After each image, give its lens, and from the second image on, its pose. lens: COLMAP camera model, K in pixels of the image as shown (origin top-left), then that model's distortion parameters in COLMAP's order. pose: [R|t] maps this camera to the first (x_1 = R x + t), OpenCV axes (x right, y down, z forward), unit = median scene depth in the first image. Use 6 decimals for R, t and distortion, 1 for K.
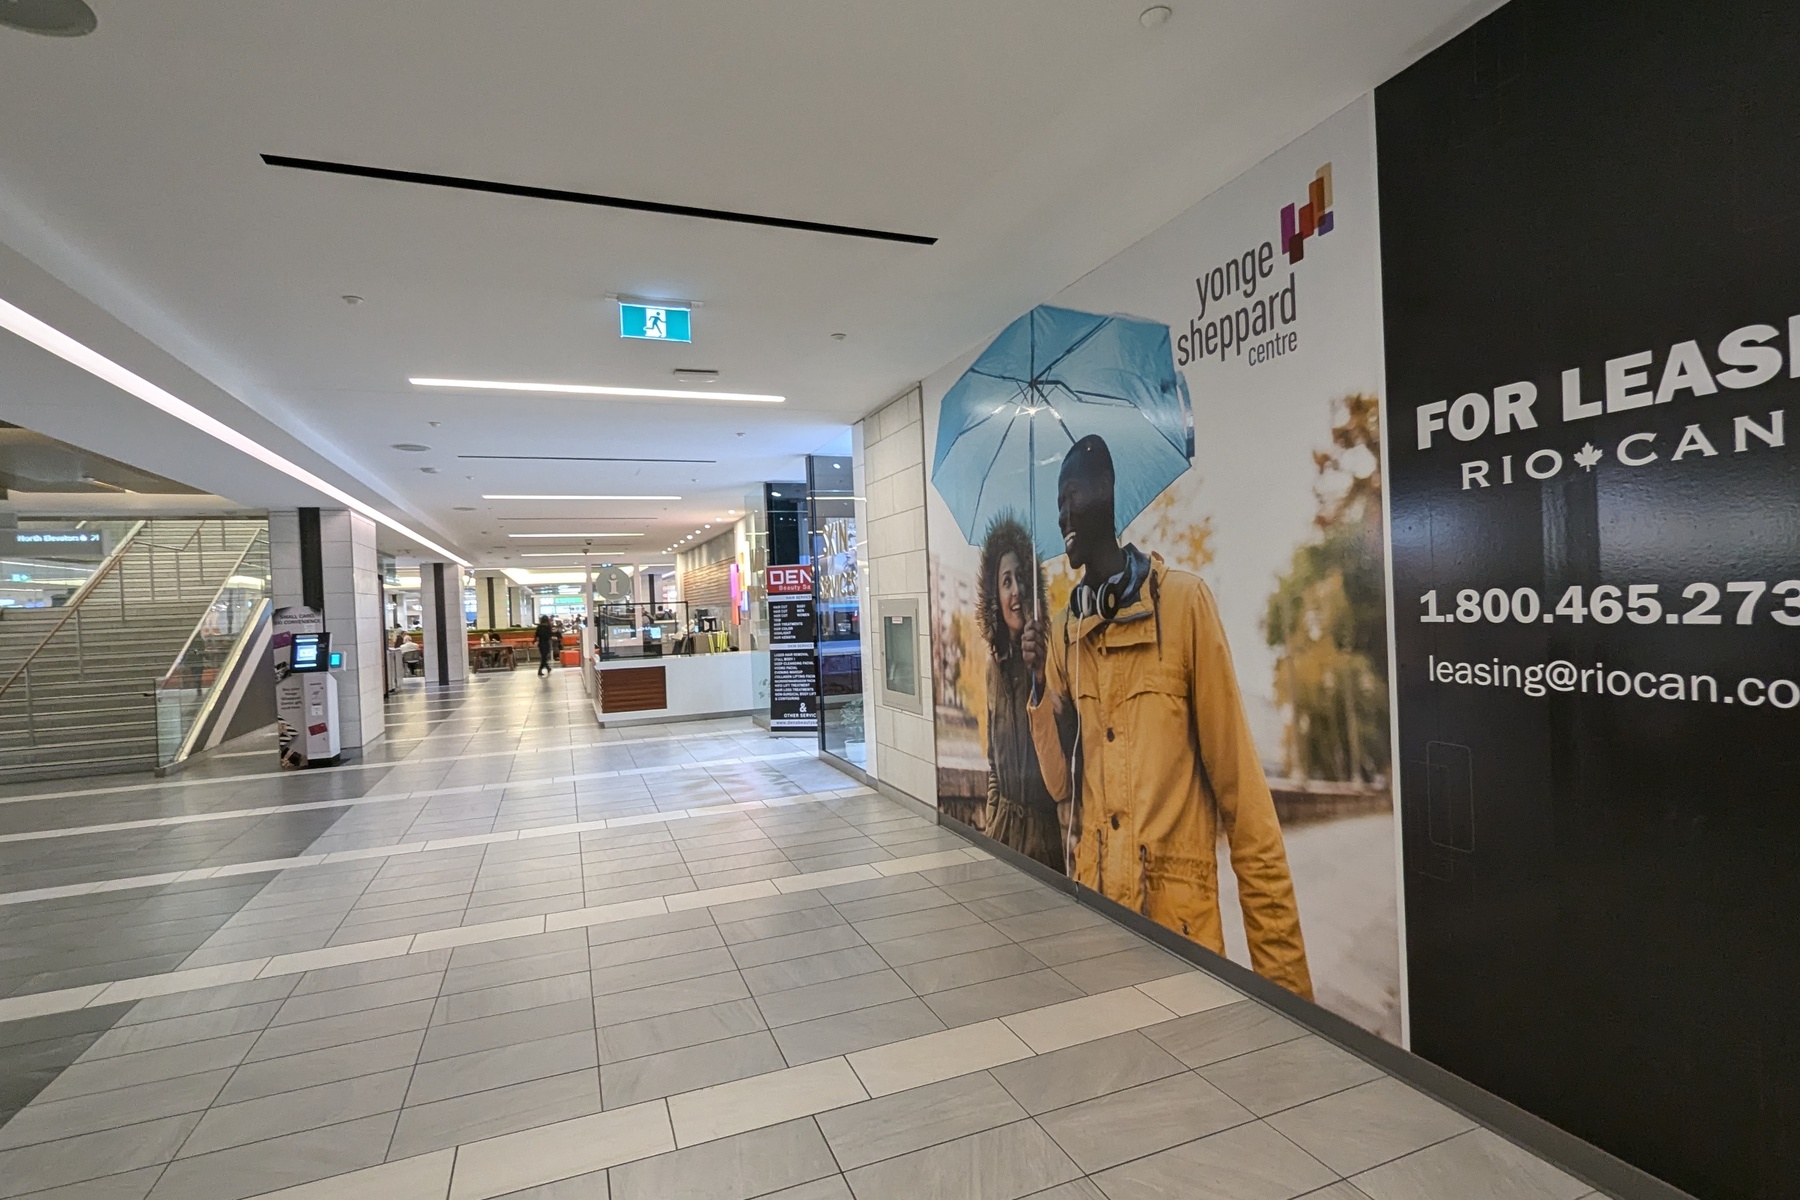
lens RADIAL K [[884.8, 0, 900.1], [0, 884.8, 613.6], [0, 0, 1]] dist [-0.000025, -0.000085]
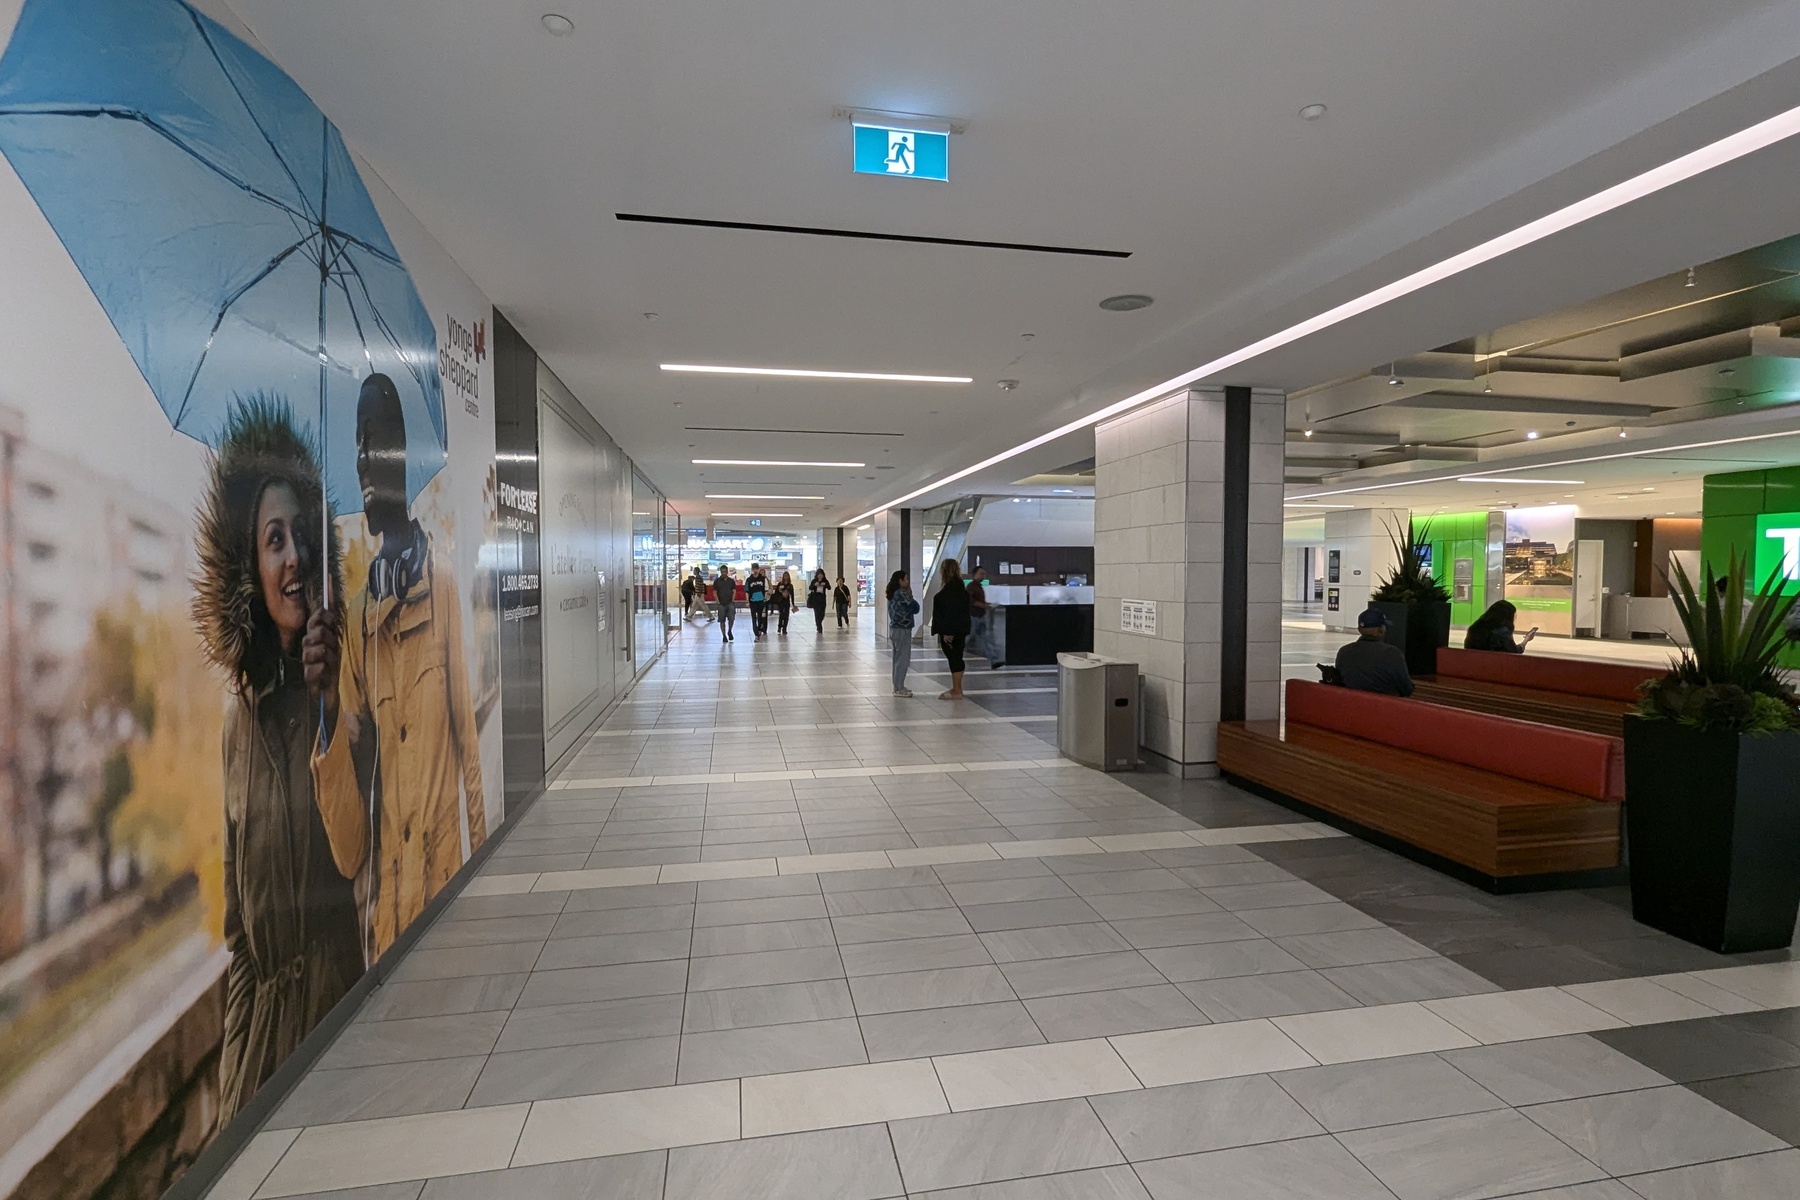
lens RADIAL K [[884.8, 0, 900.1], [0, 884.8, 613.6], [0, 0, 1]] dist [-0.000025, -0.000085]
pose [[-0.983014, 0.034929, 0.180177, -0.431229], [0.045308, 0.997523, 0.053814, -0.005003], [-0.177851, 0.061063, -0.982161, 1.898448]]
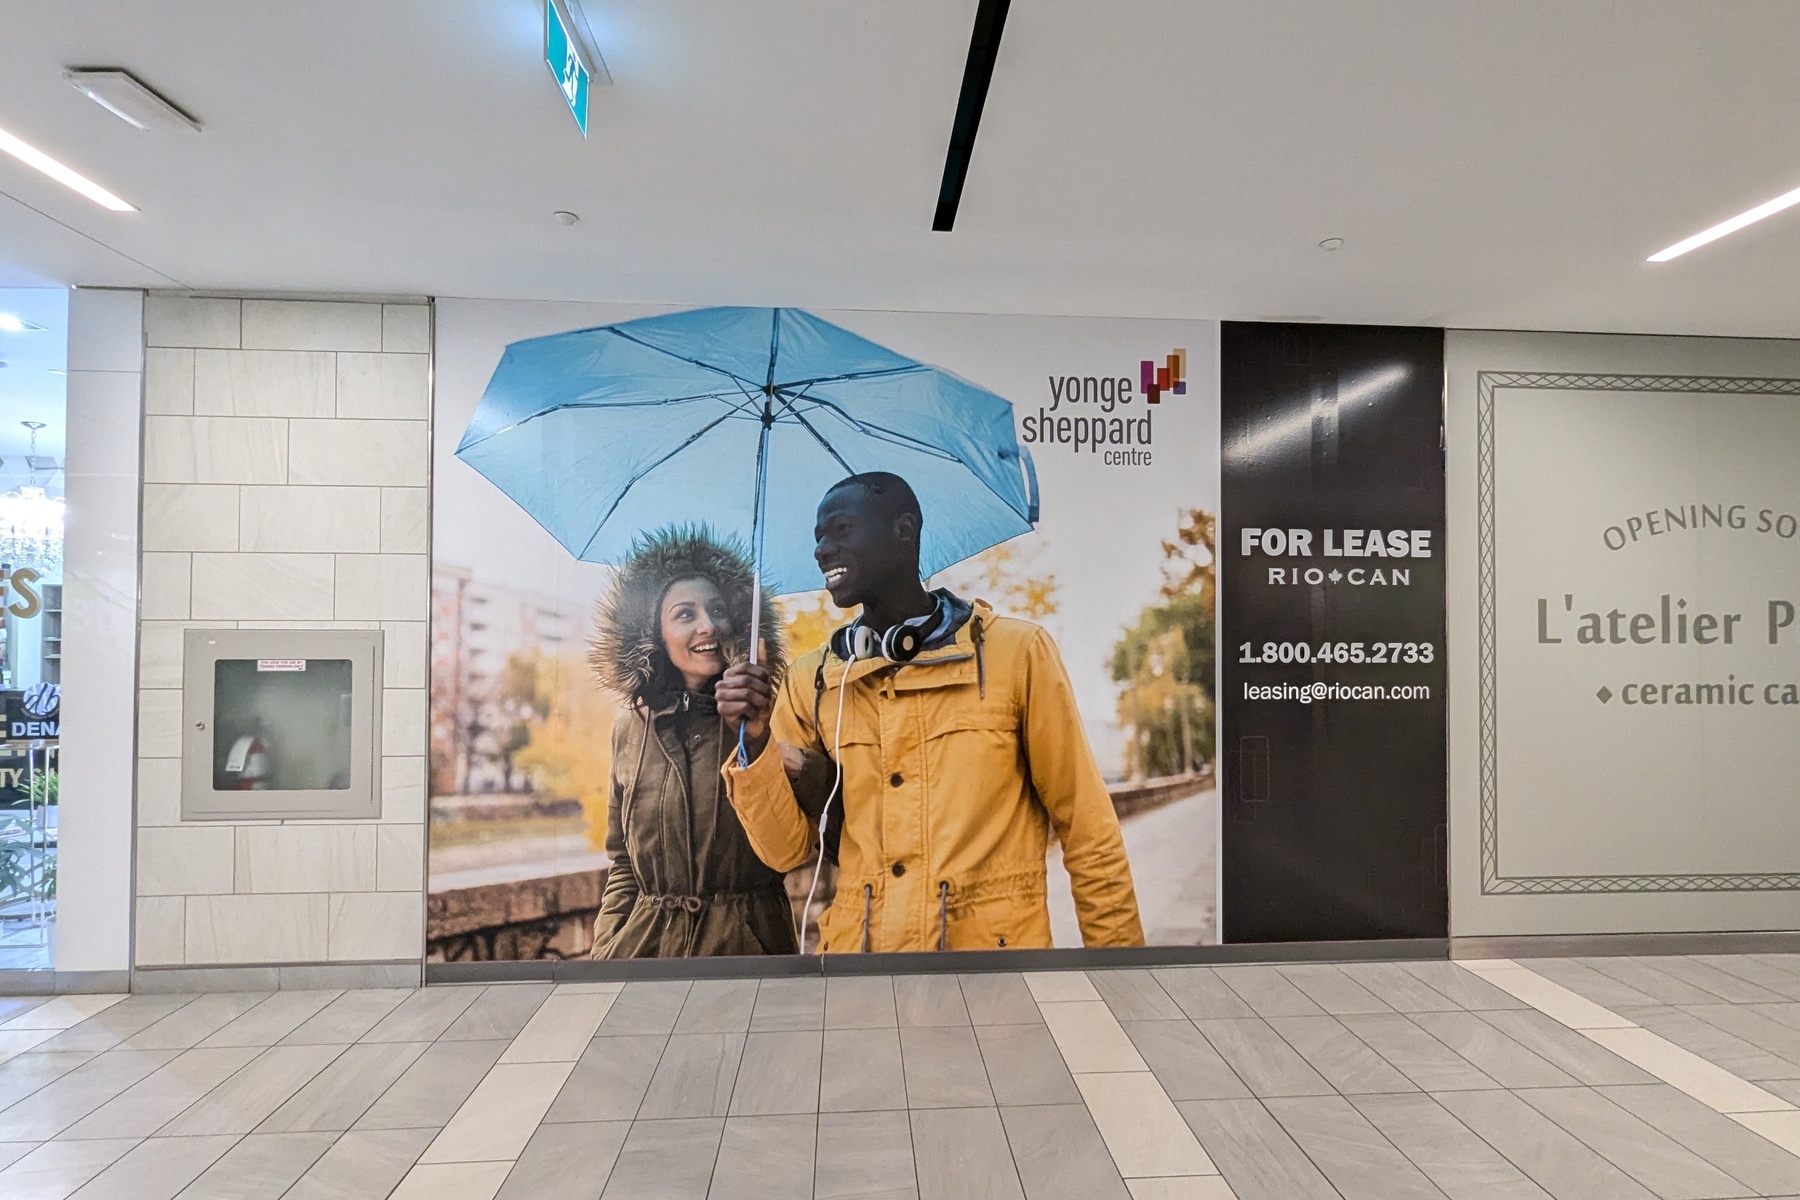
lens RADIAL K [[884.8, 0, 900.1], [0, 884.8, 613.6], [0, 0, 1]] dist [-0.000025, -0.000085]
pose [[0.292388, 0.055243, 0.954703, -0.765053], [-0.002494, 0.998371, -0.057007, 0.009770], [-0.956296, 0.014287, 0.292050, 0.765285]]
